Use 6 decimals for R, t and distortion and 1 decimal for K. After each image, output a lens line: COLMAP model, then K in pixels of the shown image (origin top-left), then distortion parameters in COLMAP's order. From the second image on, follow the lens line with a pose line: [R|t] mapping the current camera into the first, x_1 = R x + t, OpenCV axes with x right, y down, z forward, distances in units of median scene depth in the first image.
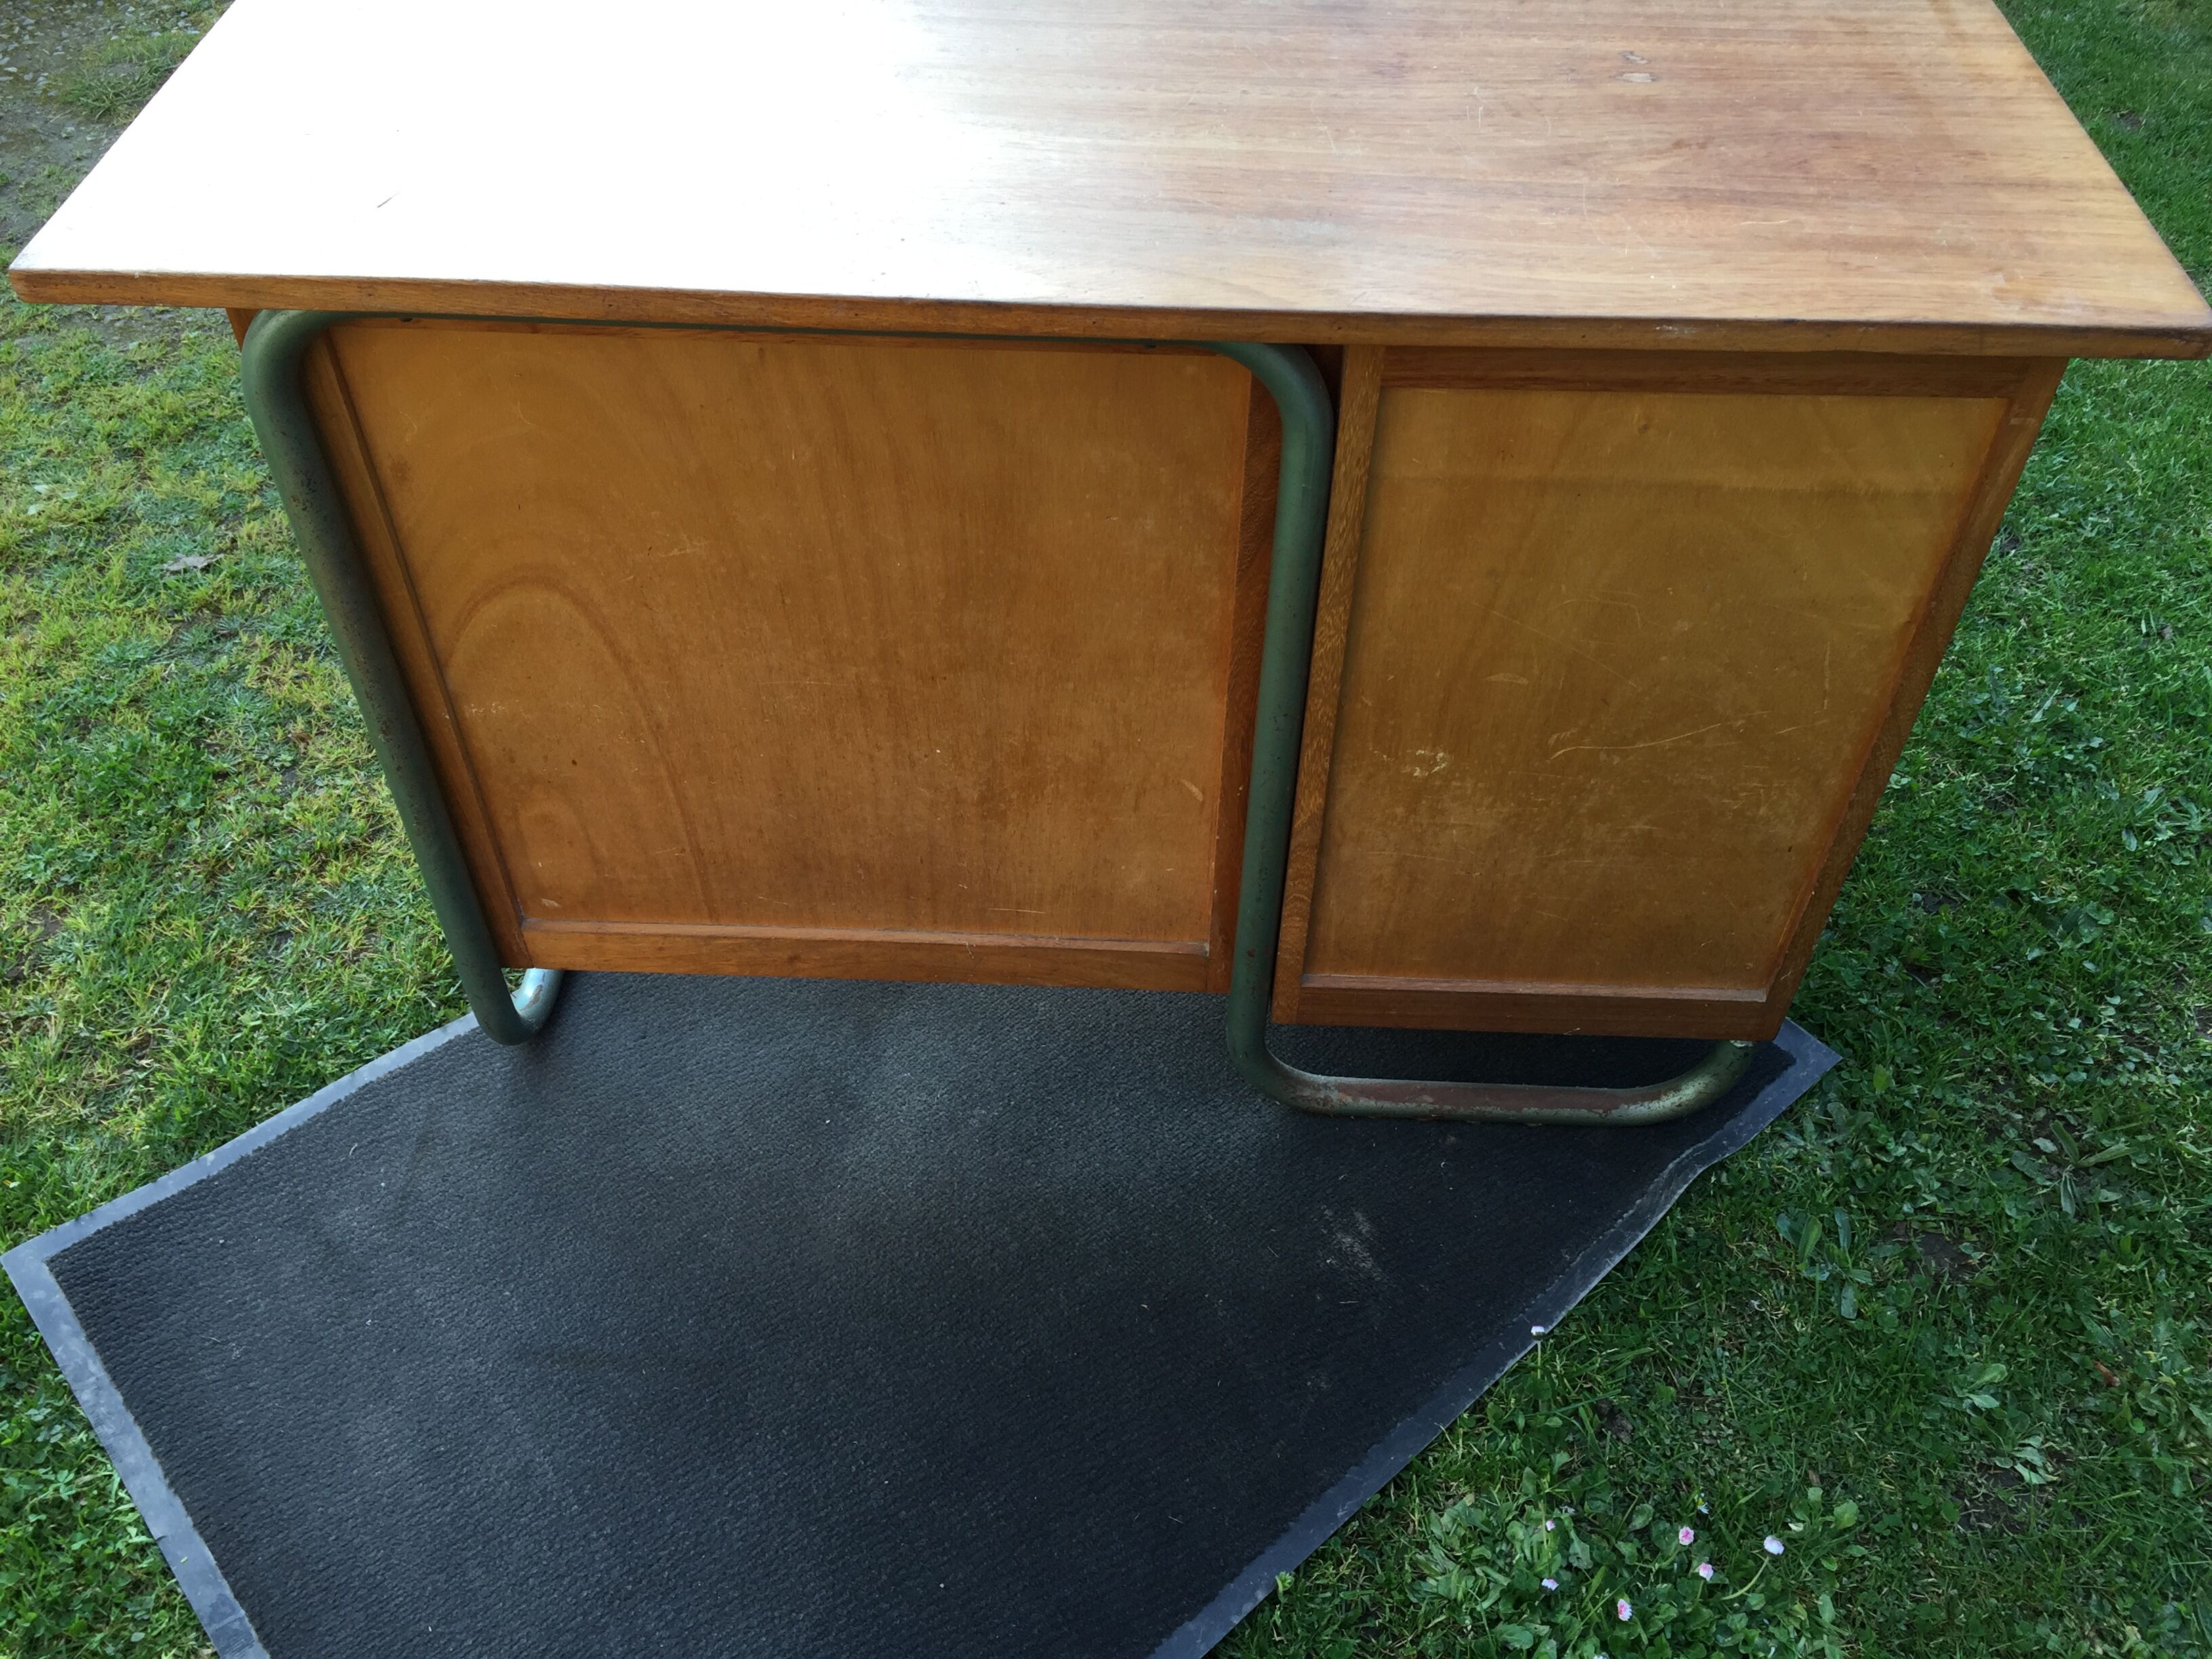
lens RADIAL K [[1895.2, 0, 1090.1], [0, 1895.2, 841.7], [0, 0, 1]] dist [0.087807, -0.122710]
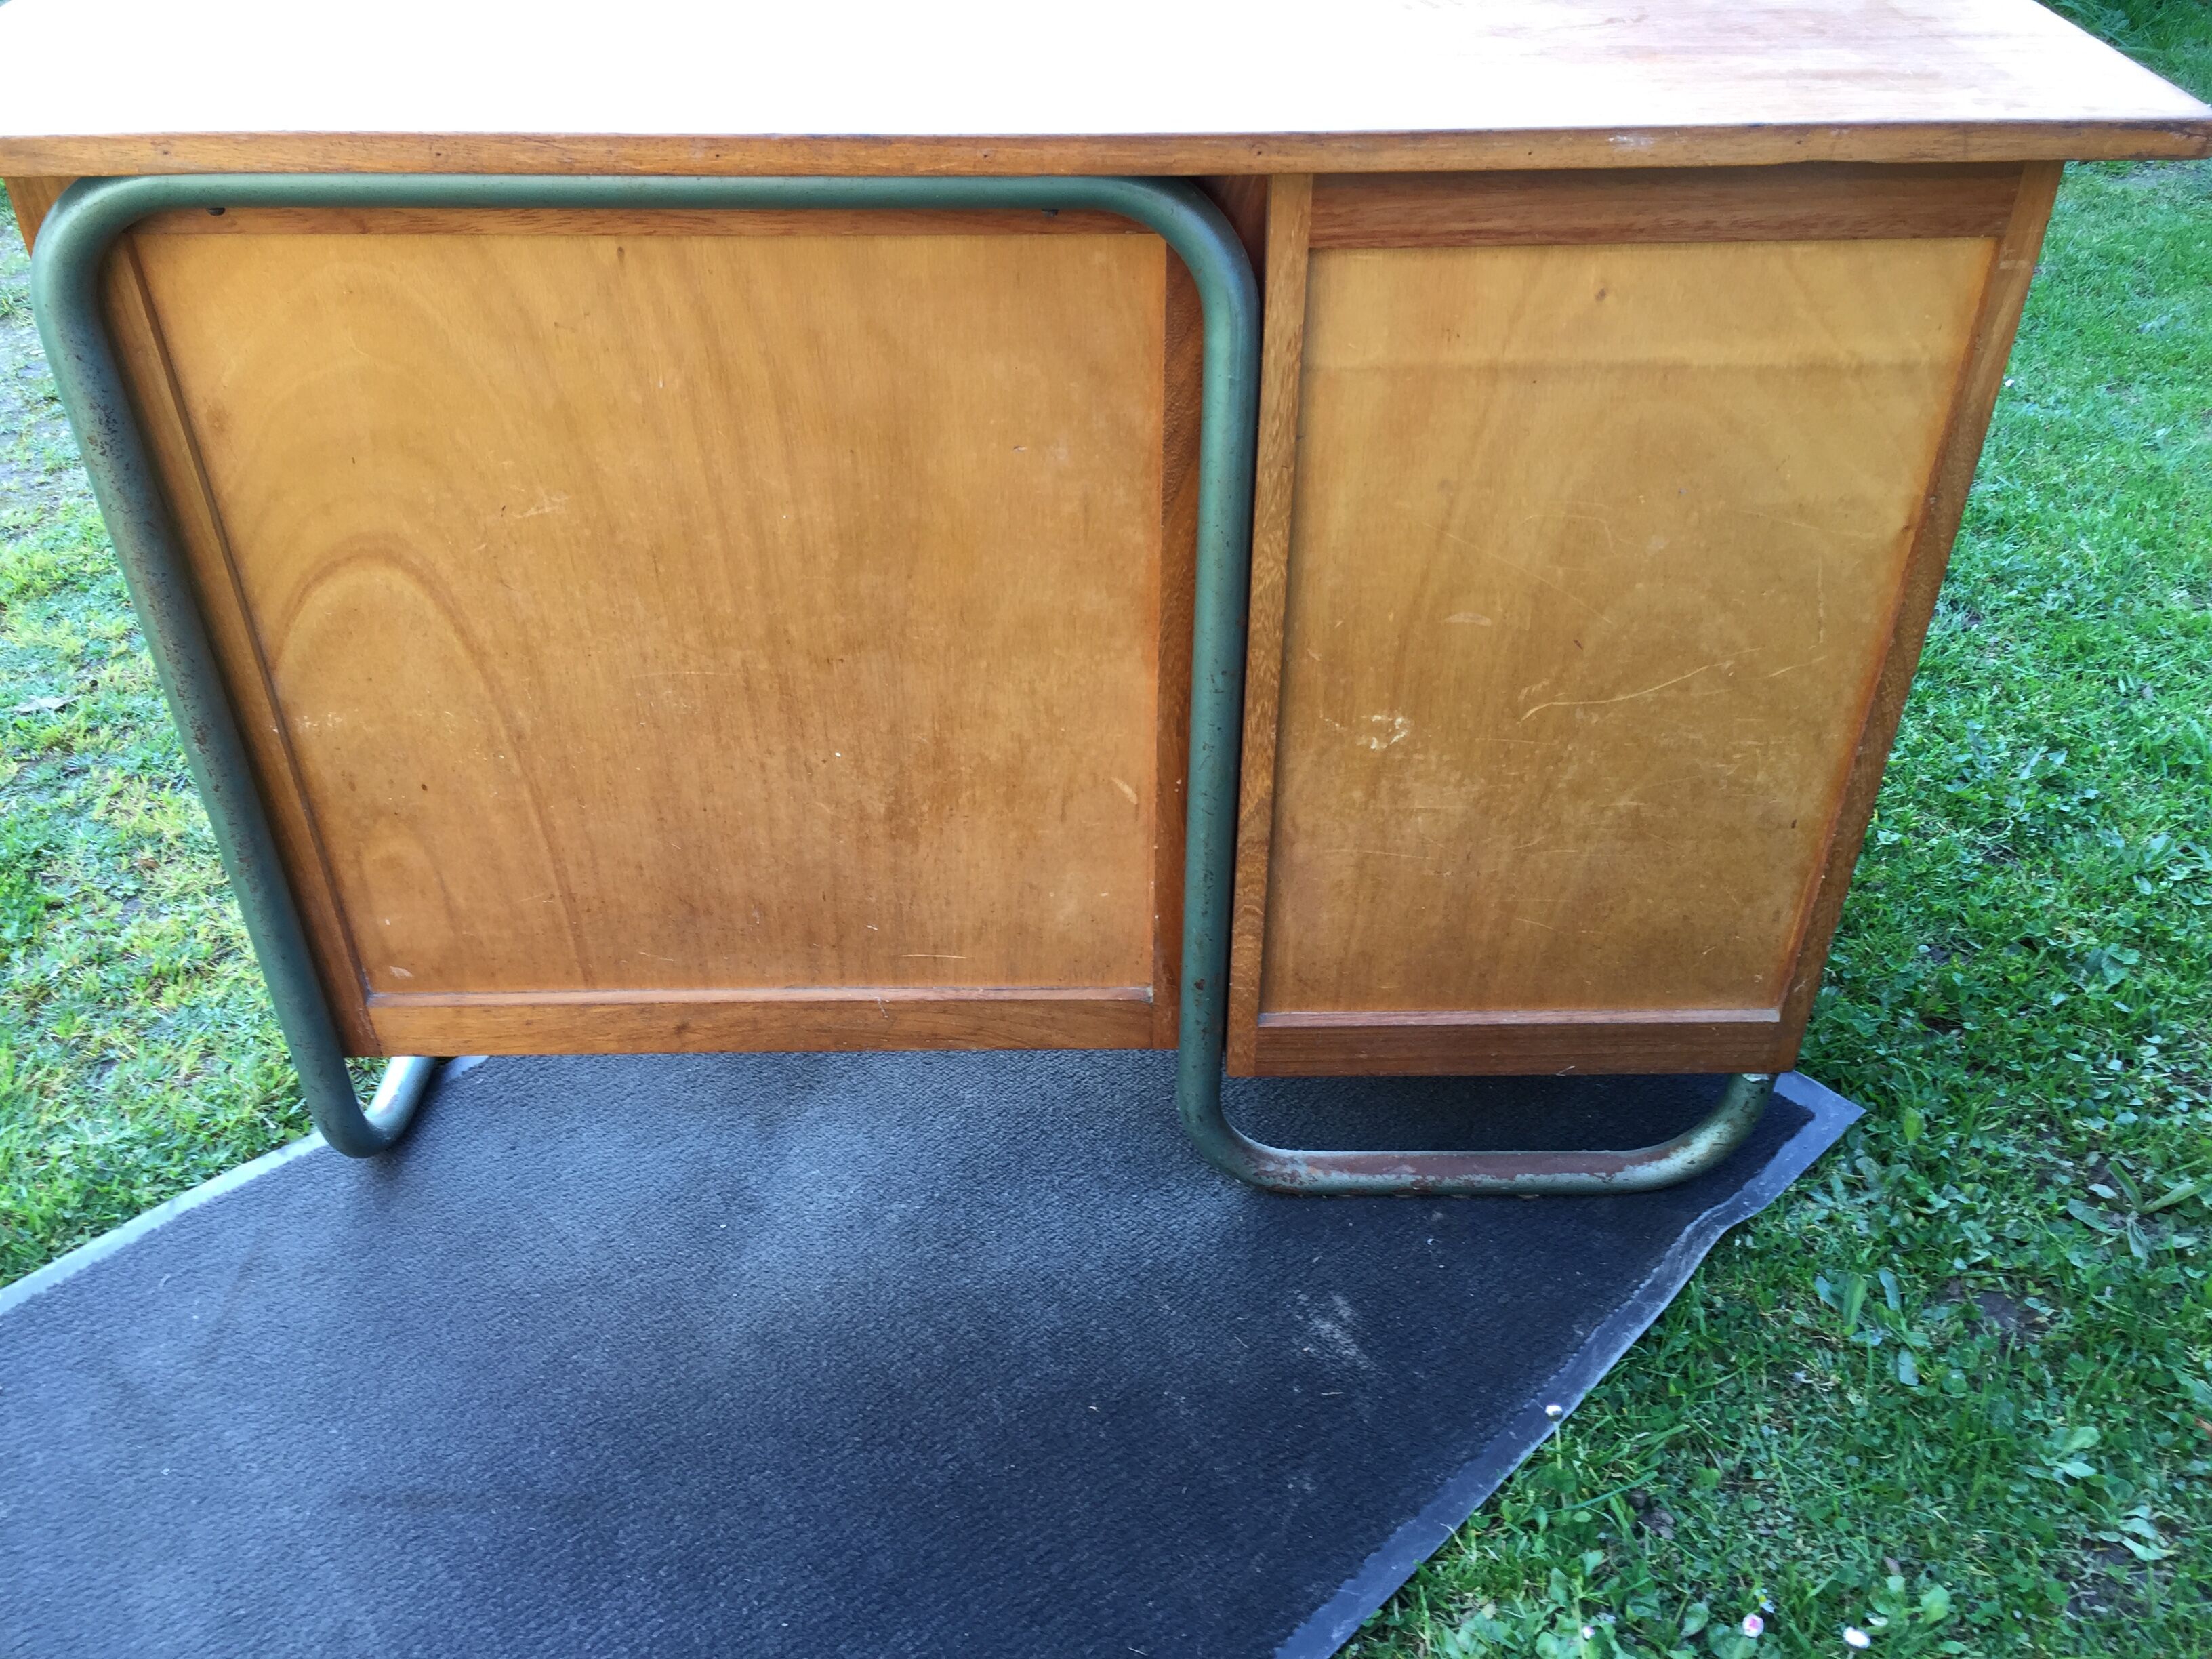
lens RADIAL K [[1895.2, 0, 1102.9], [0, 1895.2, 840.7], [0, 0, 1]] dist [0.087807, -0.122710]
pose [[0.998894, -0.031176, 0.035195, 0.010901], [0.036584, 0.985564, -0.165304, 0.136896], [-0.029534, 0.166409, 0.985614, 0.120258]]
